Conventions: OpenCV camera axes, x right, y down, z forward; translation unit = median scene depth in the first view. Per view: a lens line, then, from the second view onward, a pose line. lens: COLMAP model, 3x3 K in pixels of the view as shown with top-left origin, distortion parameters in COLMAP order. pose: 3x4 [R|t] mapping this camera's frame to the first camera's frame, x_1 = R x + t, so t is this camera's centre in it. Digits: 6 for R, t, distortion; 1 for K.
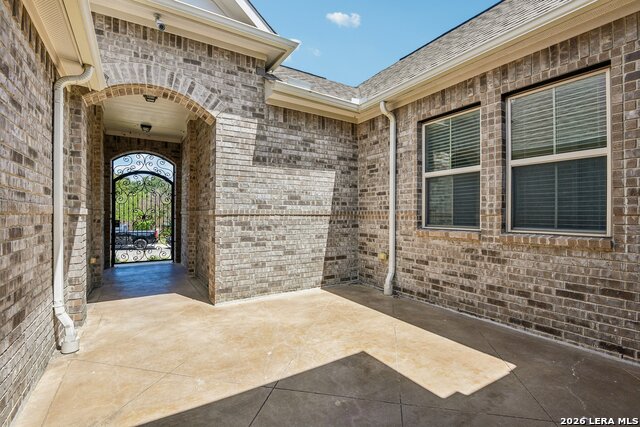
lens RADIAL K [[295.7, 0, 315.6], [0, 295.7, 213.5], [0, 0, 1]] dist [0.001405, -0.001791]
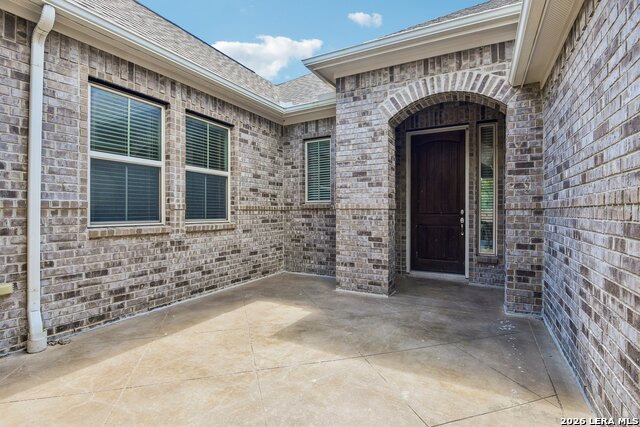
lens RADIAL K [[315.4, 0, 316.6], [0, 315.4, 212.6], [0, 0, 1]] dist [-0.000493, -0.000617]
pose [[-0.497449, -0.004527, 0.867481, -0.707028], [-0.007025, 0.999975, 0.001190, 0.011902], [-0.867465, -0.005502, -0.497469, 1.114593]]
